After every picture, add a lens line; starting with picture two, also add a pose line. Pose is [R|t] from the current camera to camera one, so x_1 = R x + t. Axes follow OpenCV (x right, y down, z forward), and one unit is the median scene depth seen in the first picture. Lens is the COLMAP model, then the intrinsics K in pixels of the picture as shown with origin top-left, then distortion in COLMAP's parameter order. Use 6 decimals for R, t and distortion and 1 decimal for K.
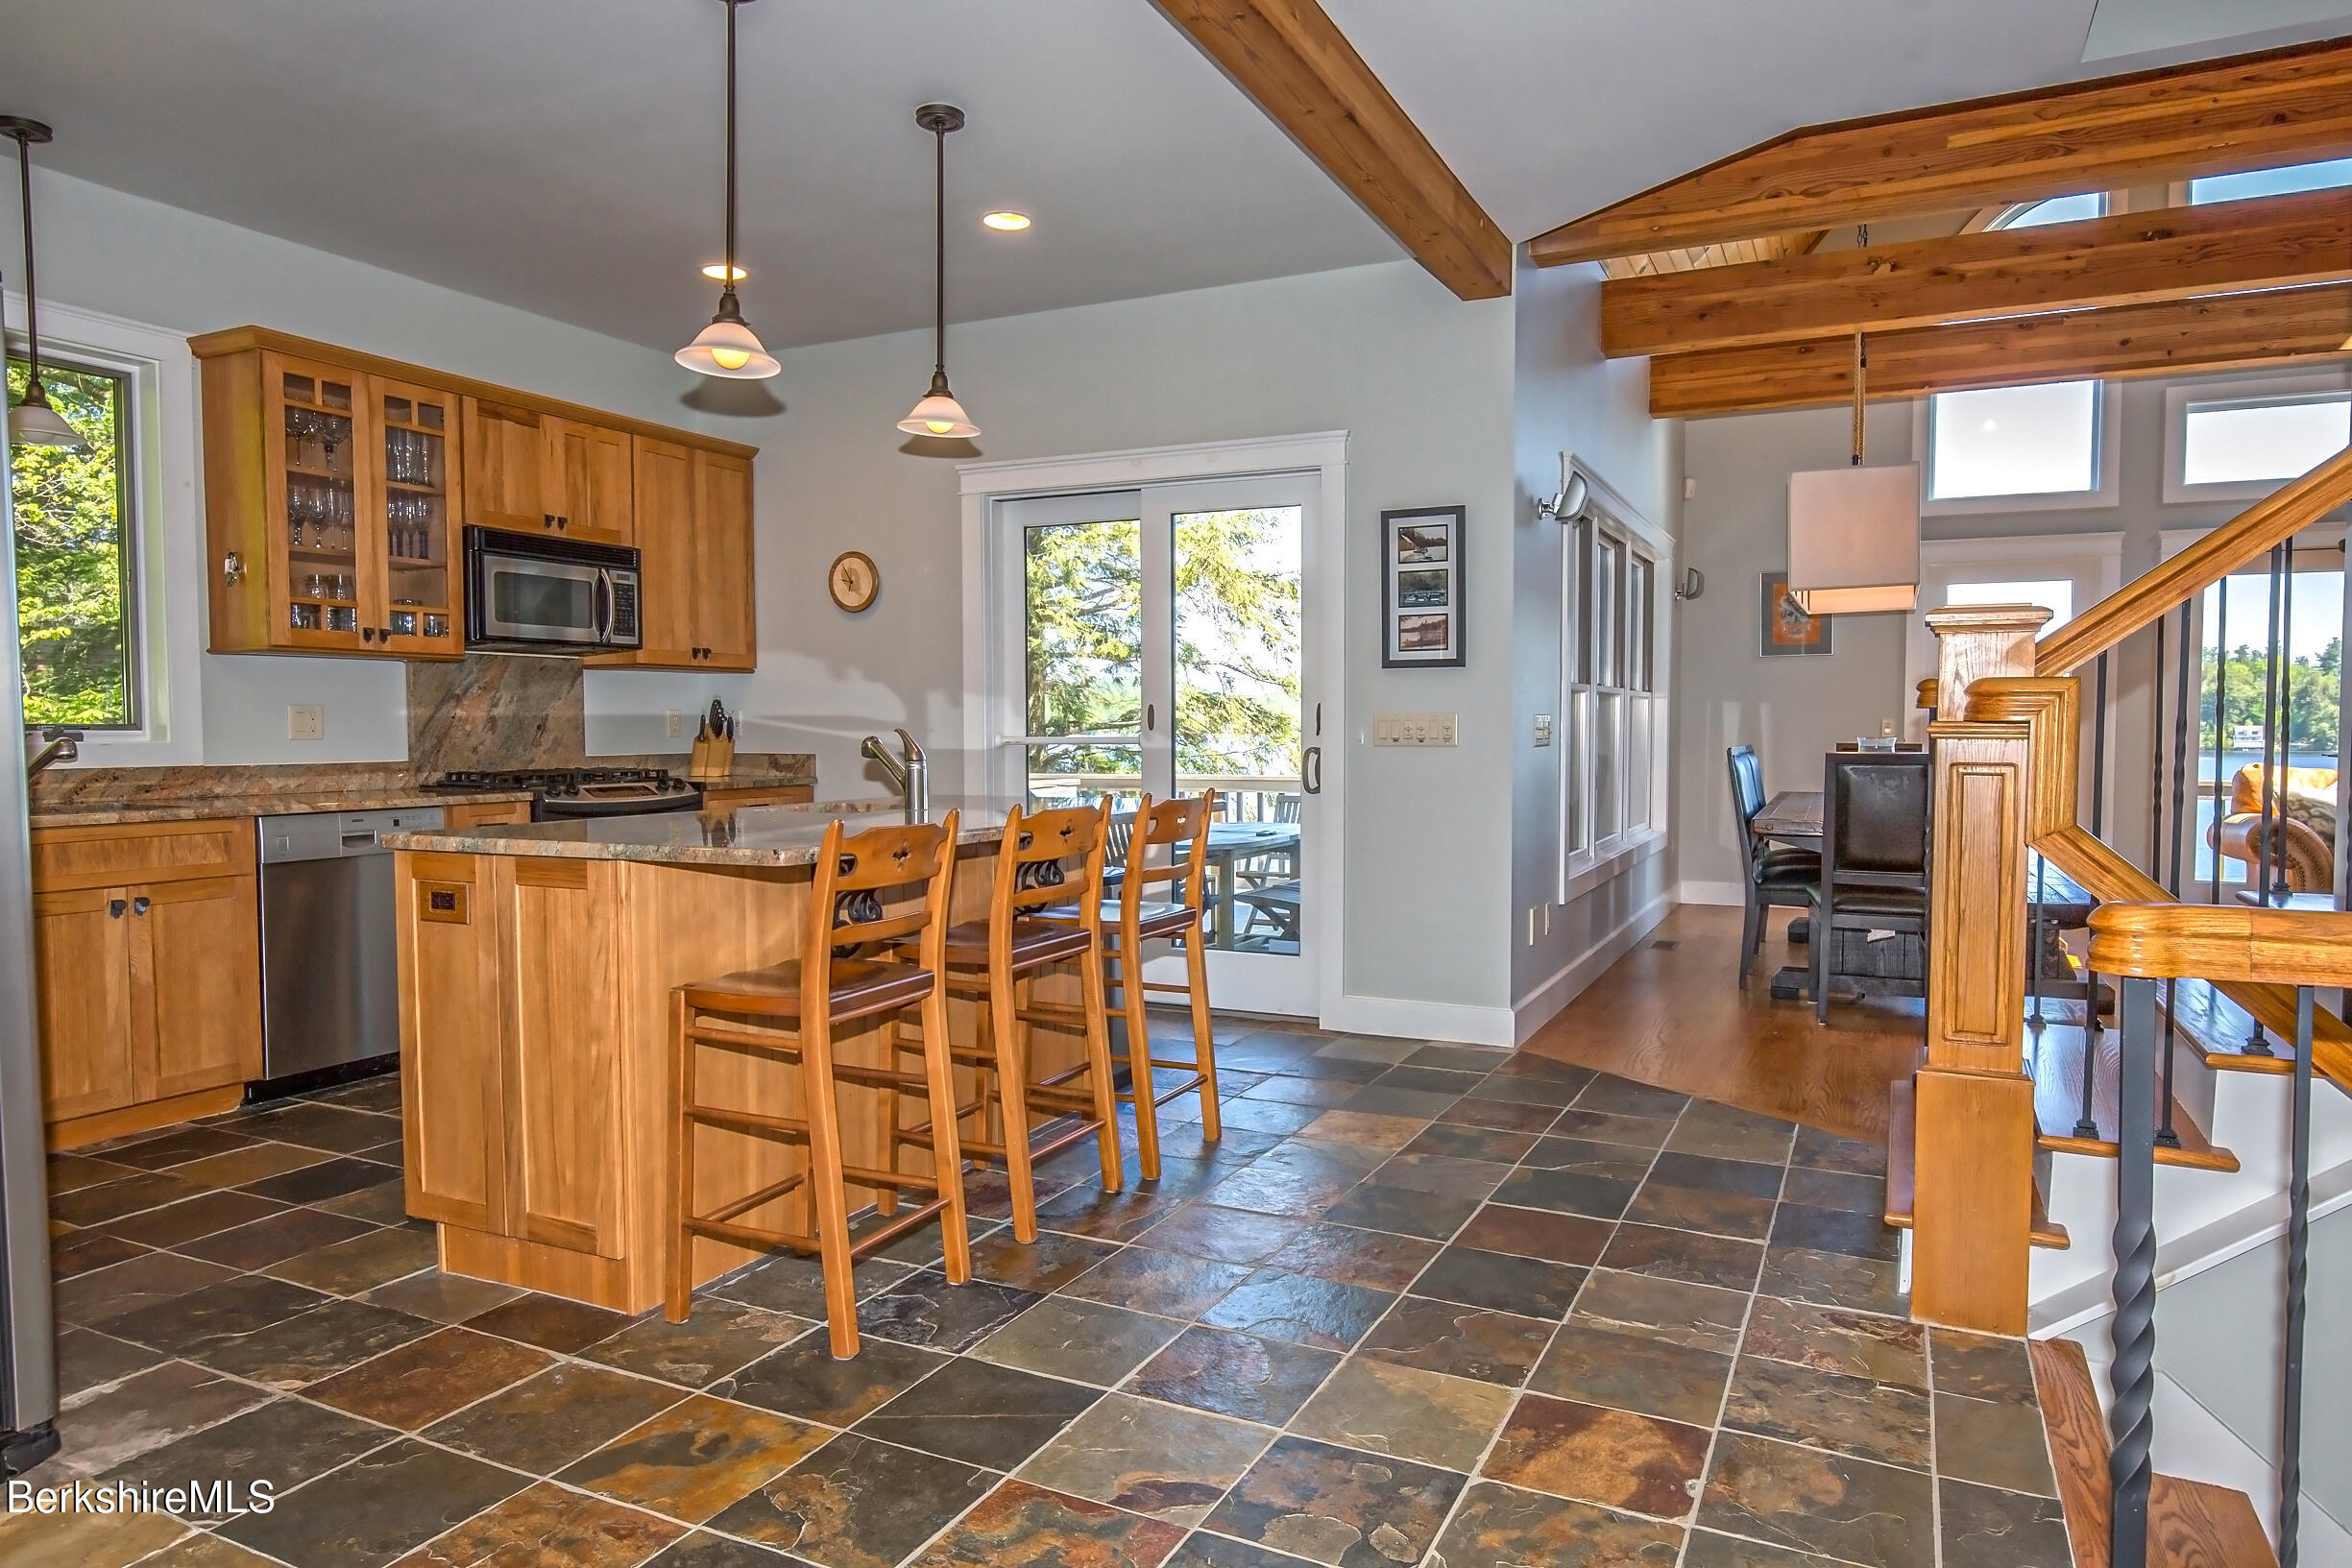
lens RADIAL K [[1456.5, 0, 1195.7], [0, 1456.5, 789.6], [0, 0, 1]] dist [0.015305, -0.000713]
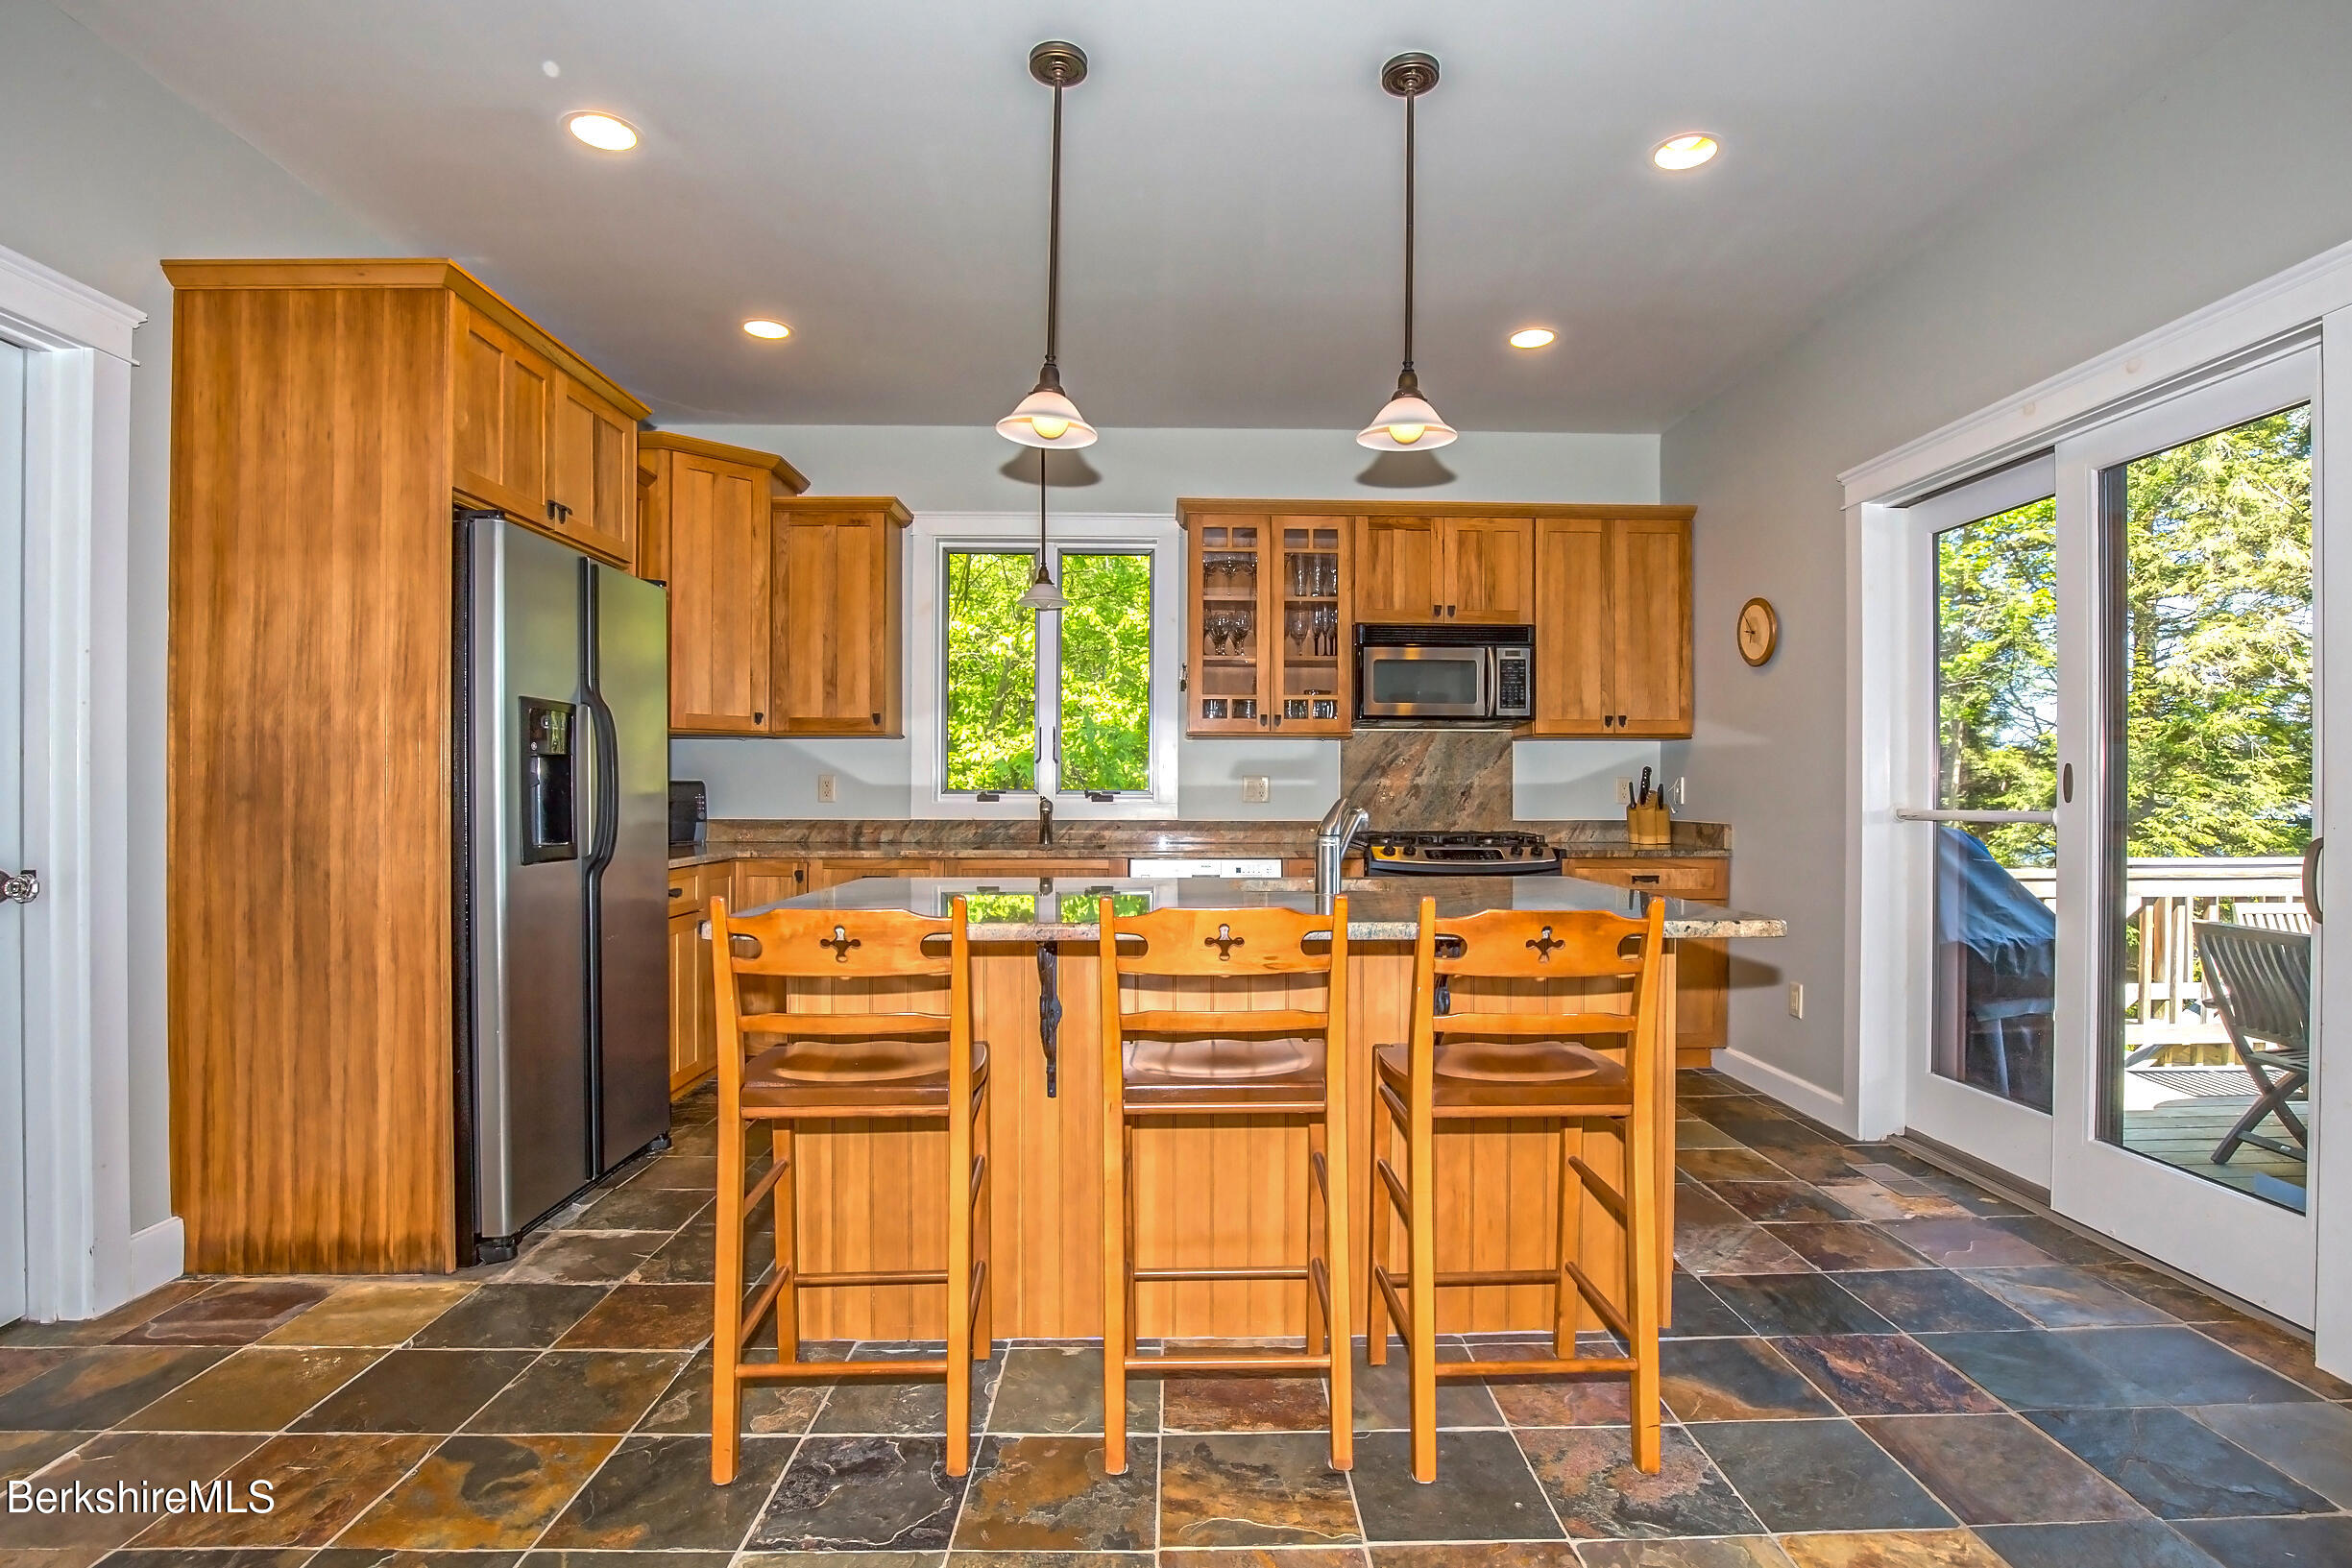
lens RADIAL K [[1145.5, 0, 1204.6], [0, 1145.5, 788.4], [0, 0, 1]] dist [-0.030816, 0.000509]
pose [[0.467076, 0.000119, -0.884217, 0.256321], [-0.042005, 0.998874, -0.022054, -0.020636], [0.883219, 0.047442, 0.466555, 0.447332]]
